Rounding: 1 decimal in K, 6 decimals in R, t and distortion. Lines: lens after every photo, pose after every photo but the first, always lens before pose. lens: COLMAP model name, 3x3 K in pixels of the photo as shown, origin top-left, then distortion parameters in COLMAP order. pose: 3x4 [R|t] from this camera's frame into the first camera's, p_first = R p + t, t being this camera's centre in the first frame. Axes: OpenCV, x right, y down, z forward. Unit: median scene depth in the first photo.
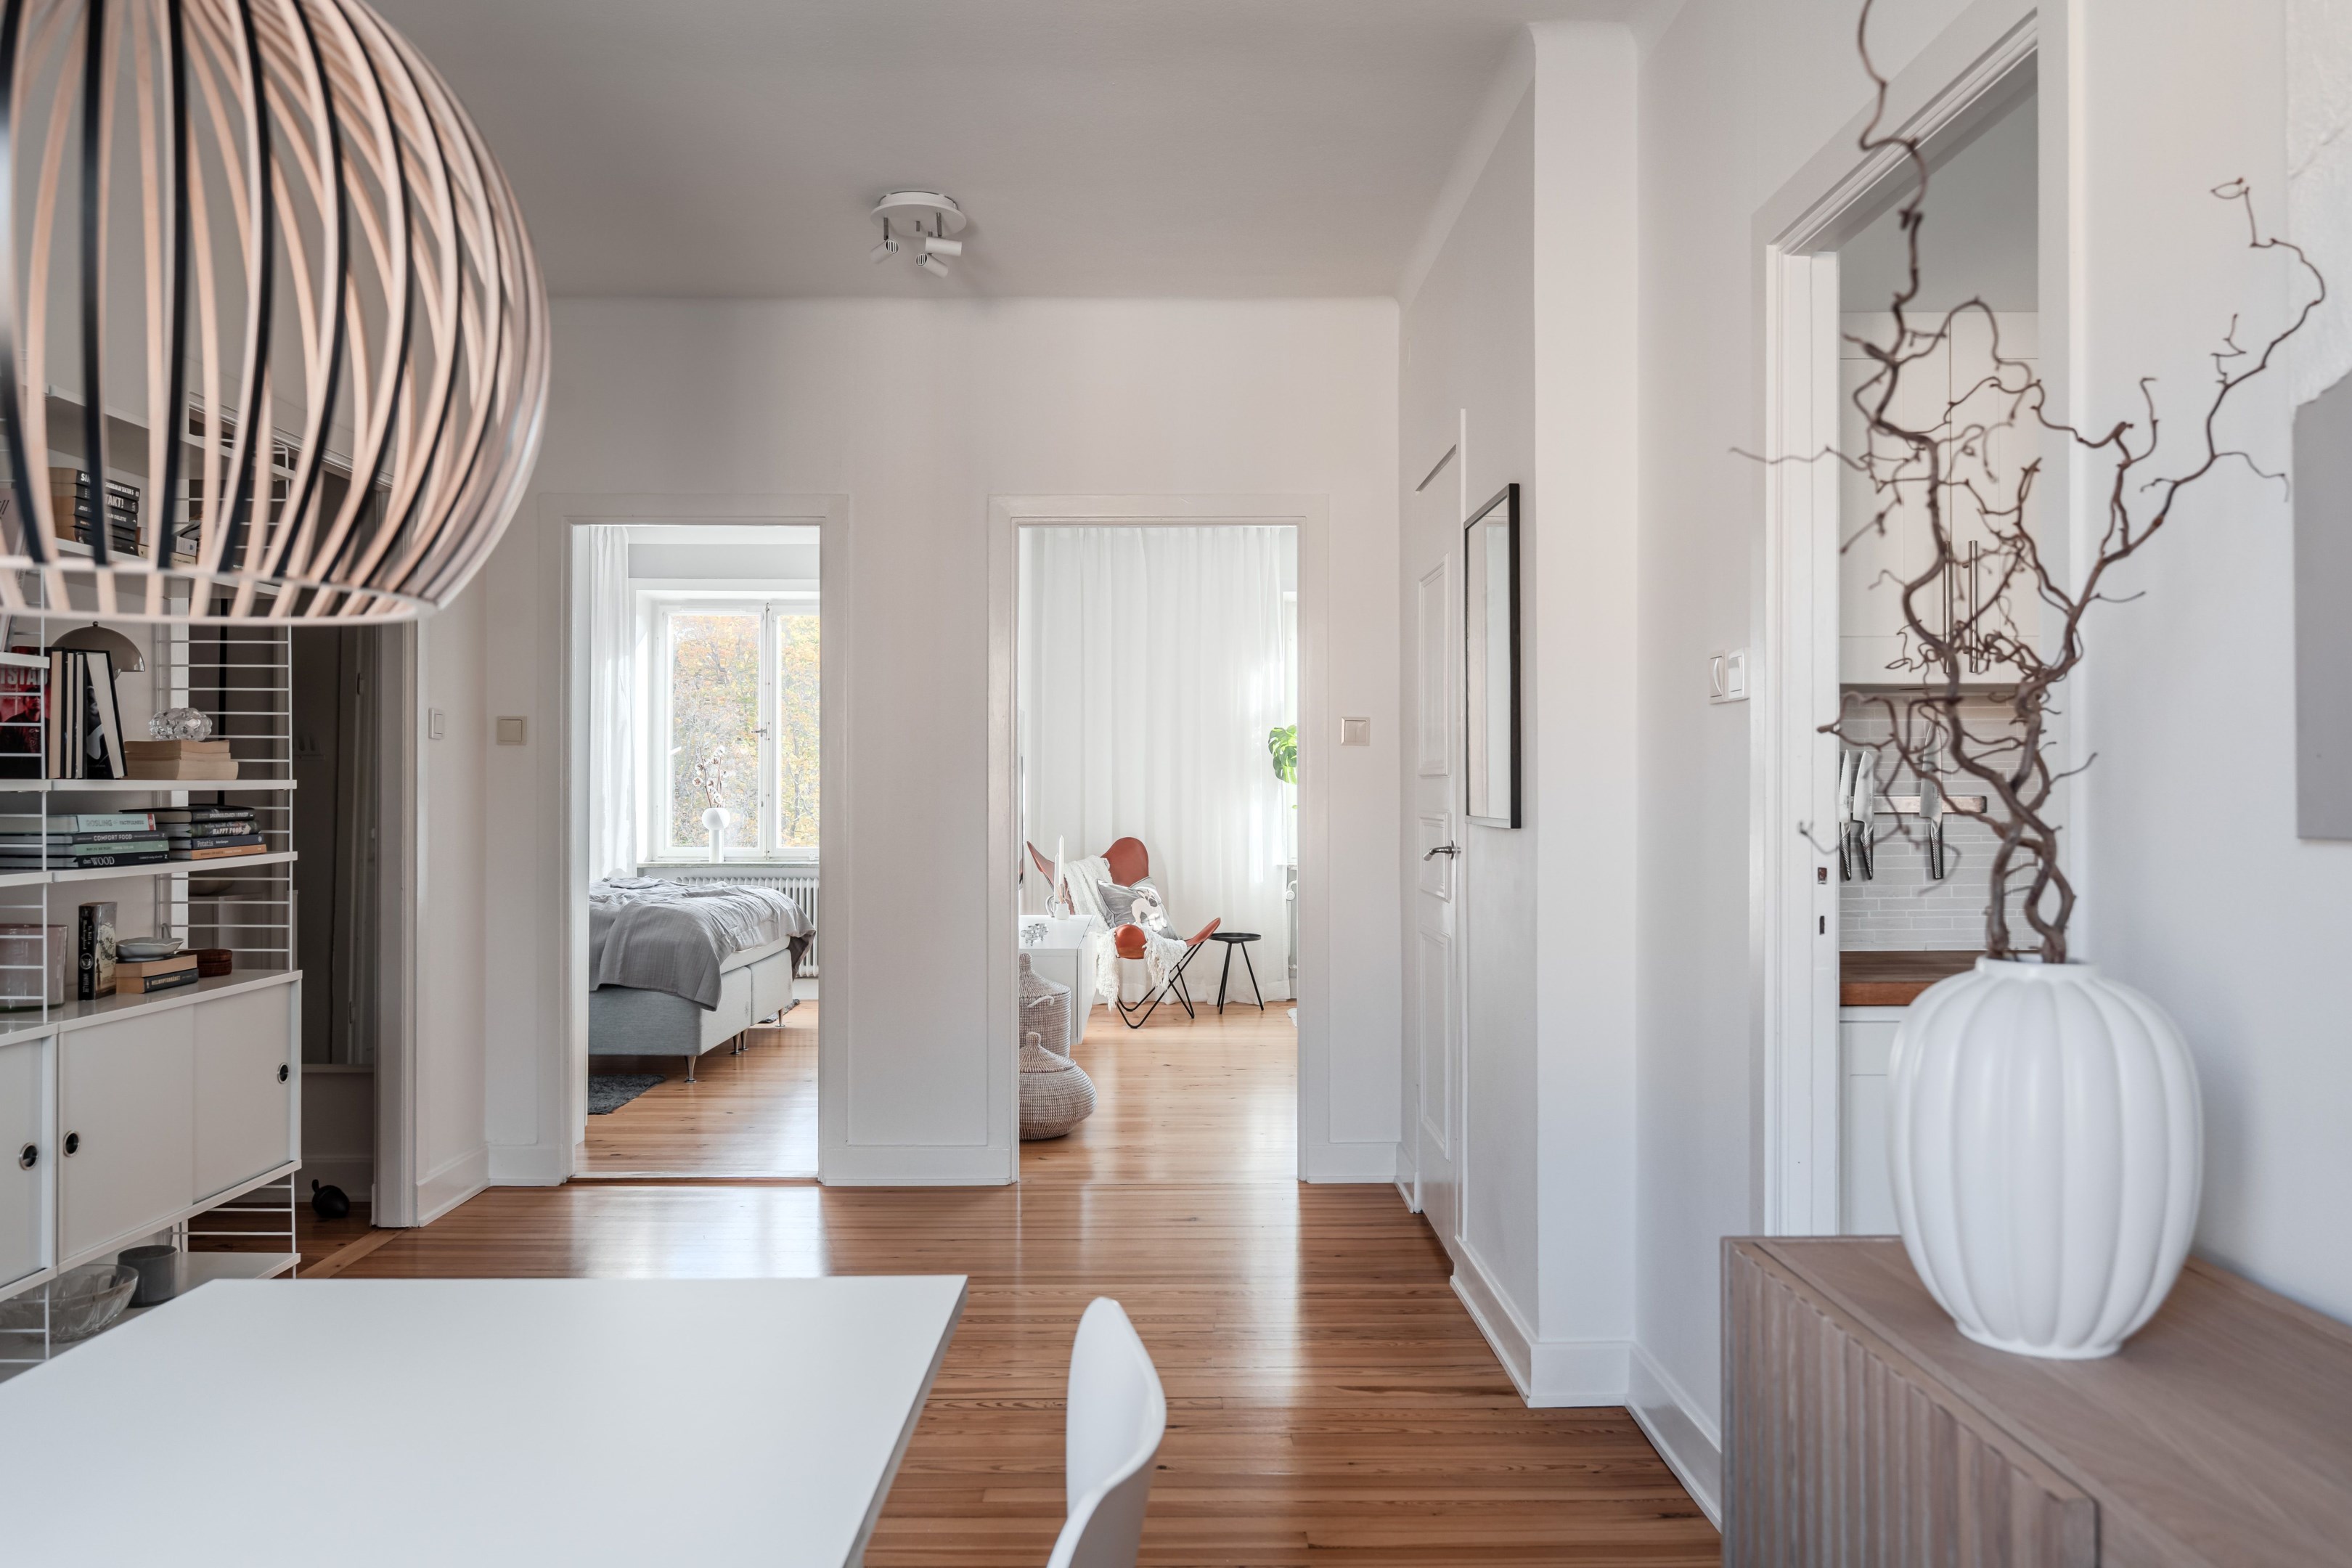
lens RADIAL K [[1728.5, 0, 1176.0], [0, 1728.5, 784.0], [0, 0, 1]] dist [-0.000186, 0.000191]
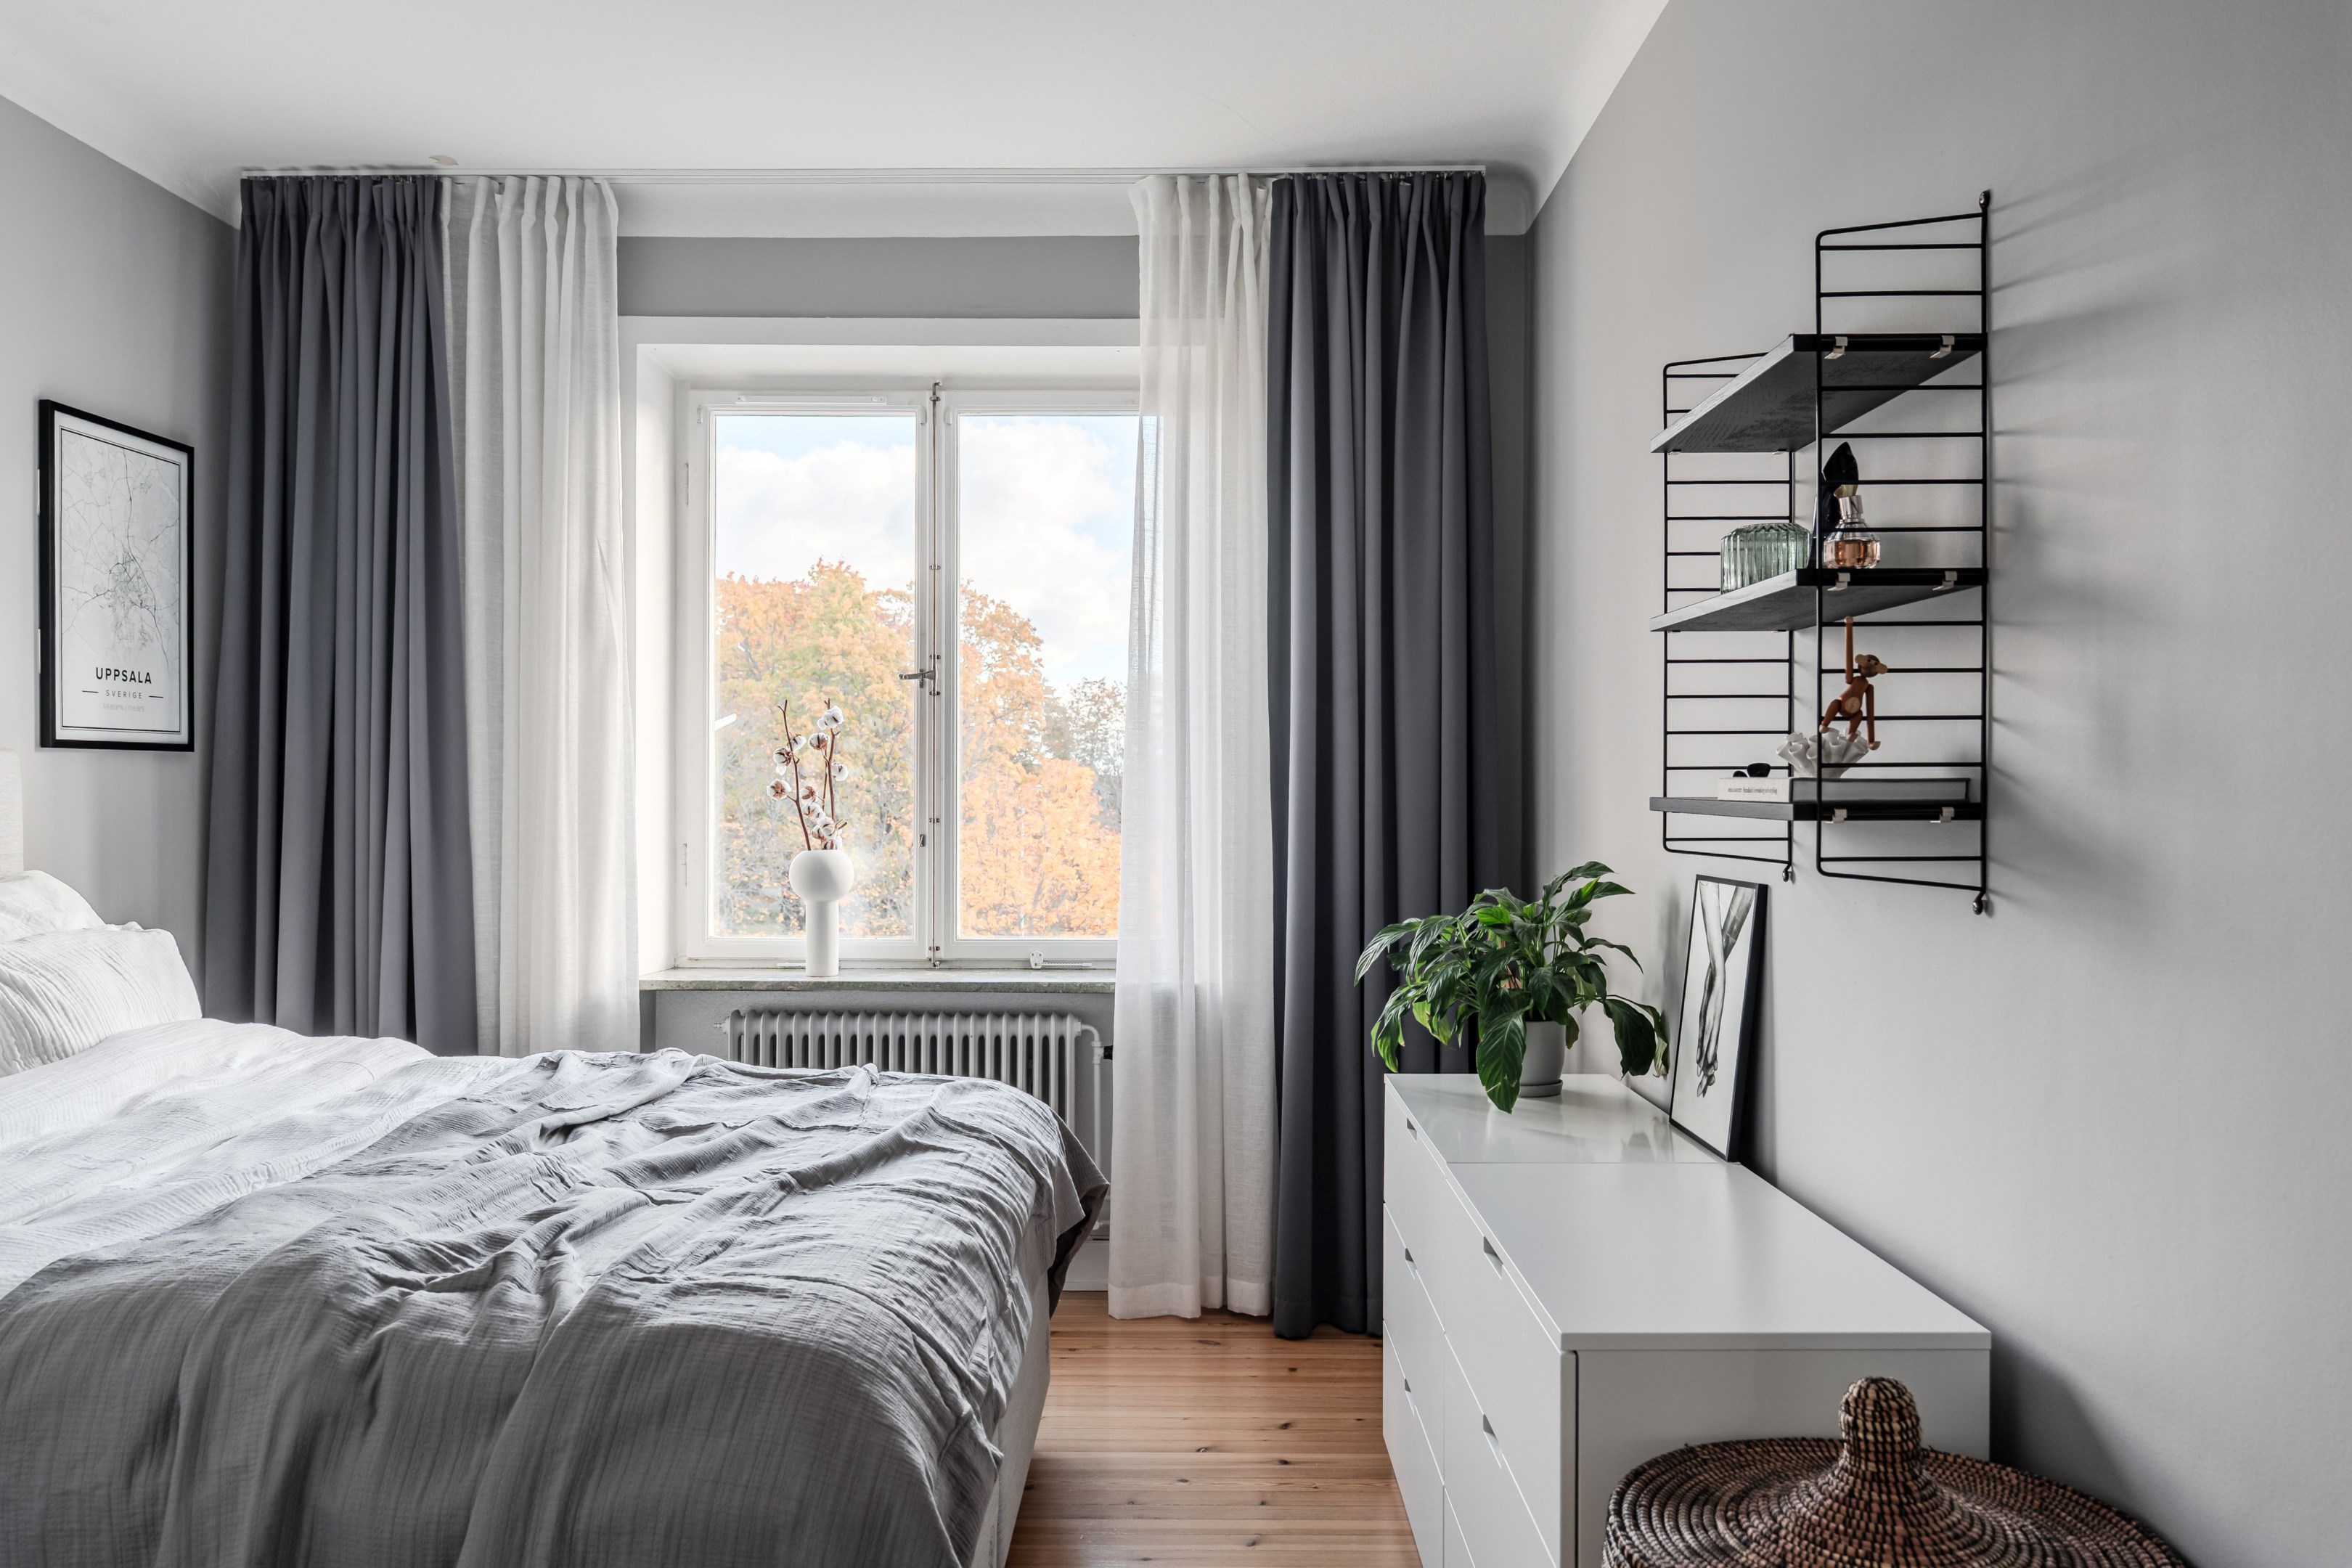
lens RADIAL K [[1728.5, 0, 1176.0], [0, 1728.5, 784.0], [0, 0, 1]] dist [-0.000186, 0.000191]
pose [[0.999929, -0.000562, -0.011895, -0.173443], [0.000572, 0.999999, 0.000904, -0.002840], [0.011895, -0.000910, 0.999929, 0.572065]]
